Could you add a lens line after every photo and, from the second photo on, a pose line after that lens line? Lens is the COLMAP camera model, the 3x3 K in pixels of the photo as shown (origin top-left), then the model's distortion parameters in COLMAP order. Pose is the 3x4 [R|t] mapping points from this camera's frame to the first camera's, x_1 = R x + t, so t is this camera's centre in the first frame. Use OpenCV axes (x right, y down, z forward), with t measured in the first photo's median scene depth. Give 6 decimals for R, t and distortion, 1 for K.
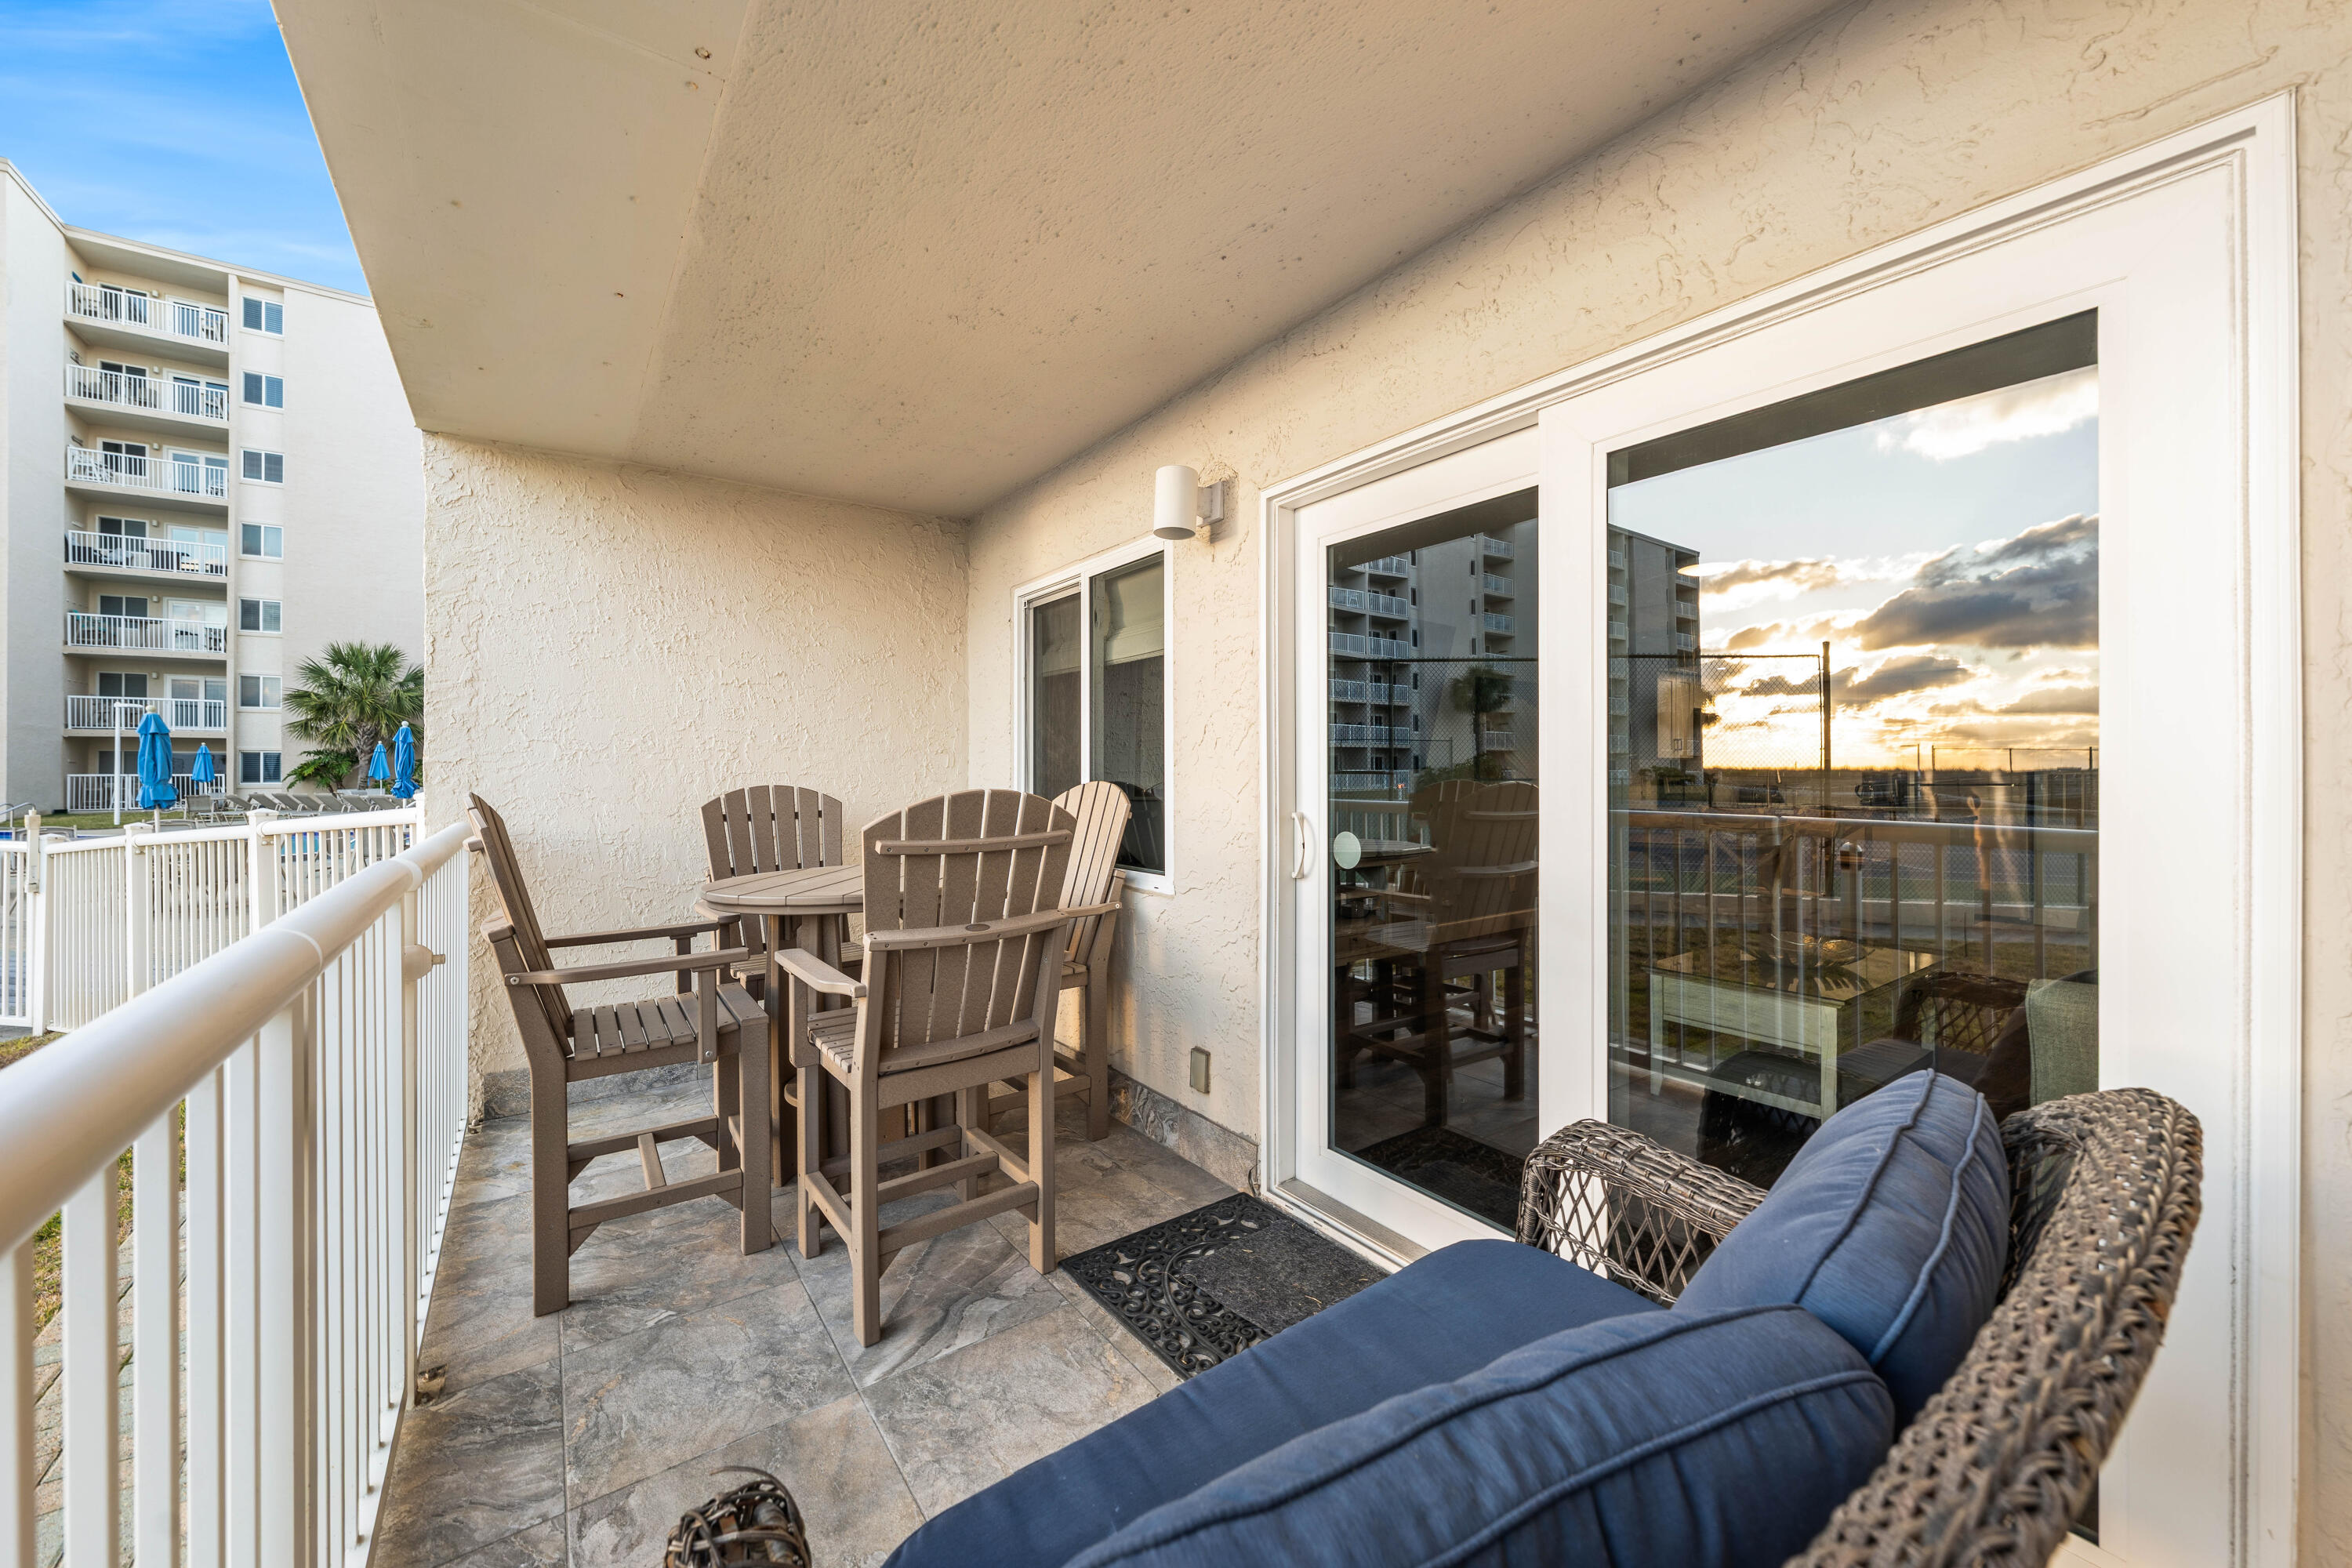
lens RADIAL K [[877.0, 0, 1176.0], [0, 877.0, 784.0], [0, 0, 1]] dist [-0.000530, -0.000008]
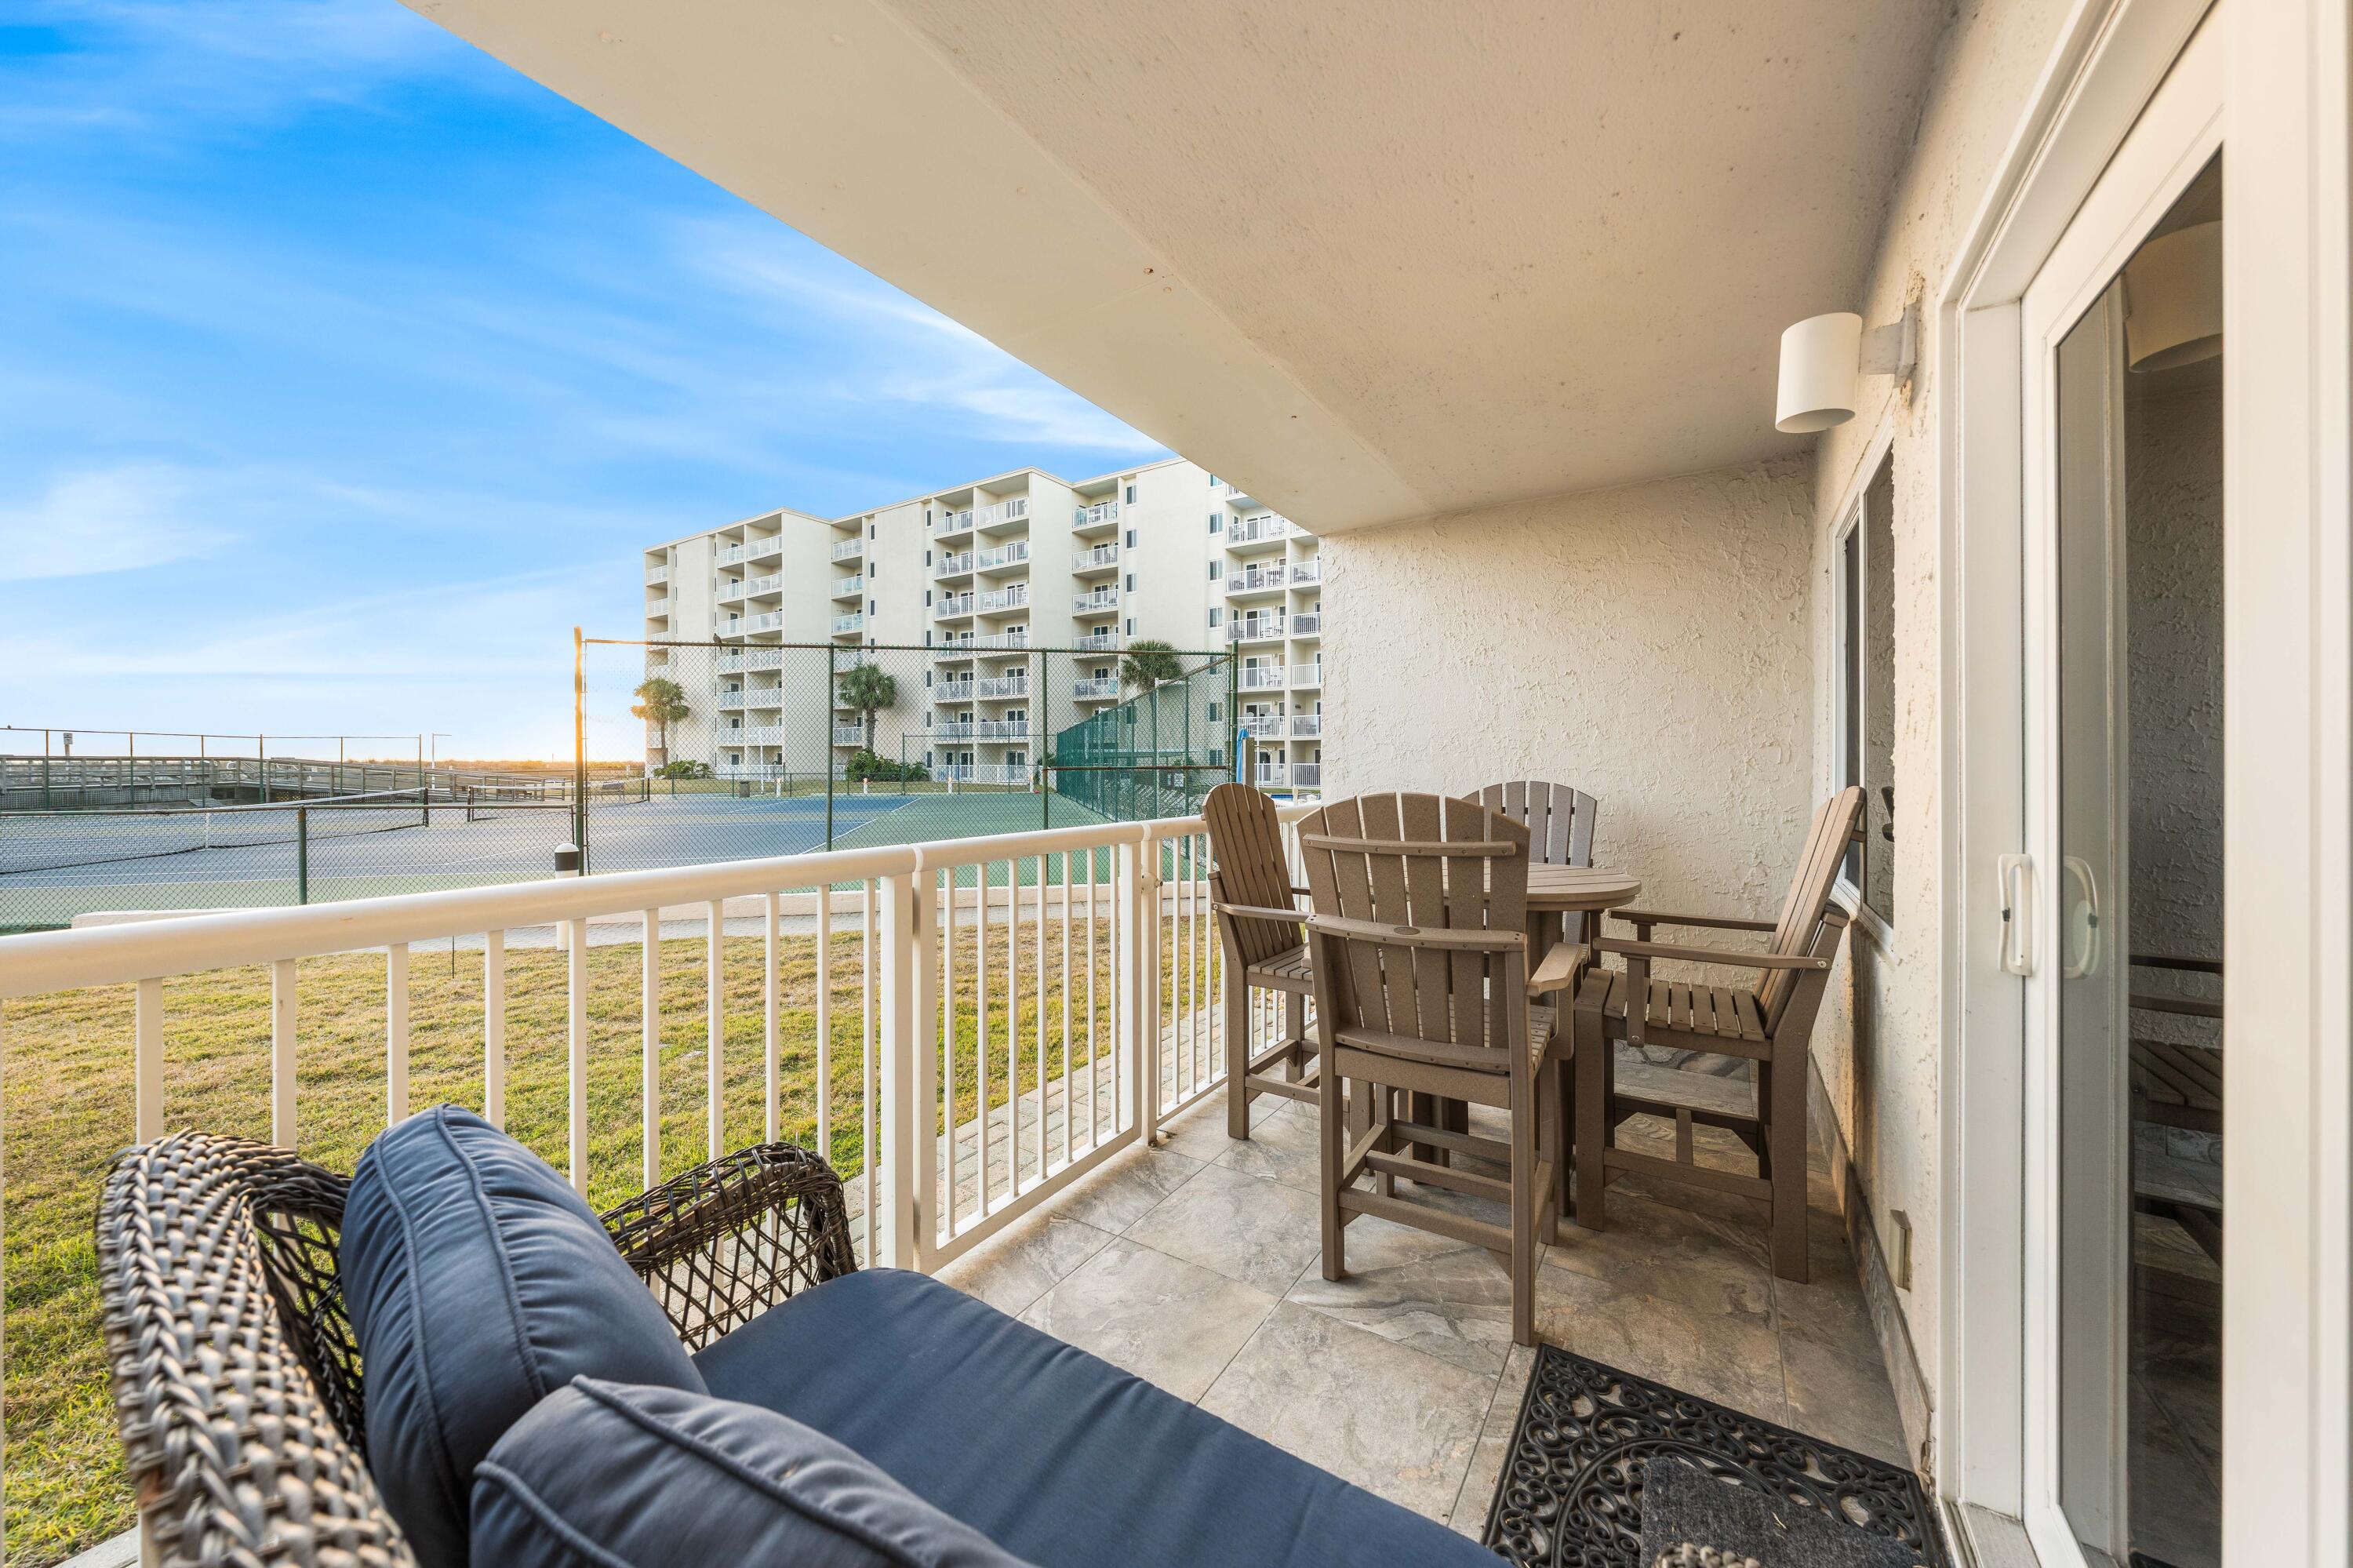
lens RADIAL K [[838.4, 0, 1181.9], [0, 838.4, 775.0], [0, 0, 1]] dist [-0.000198, -0.000125]
pose [[0.351814, 0.015889, -0.935935, 0.392617], [-0.013052, 0.999842, 0.012068, -0.014729], [0.935979, 0.007970, 0.351966, 0.291443]]
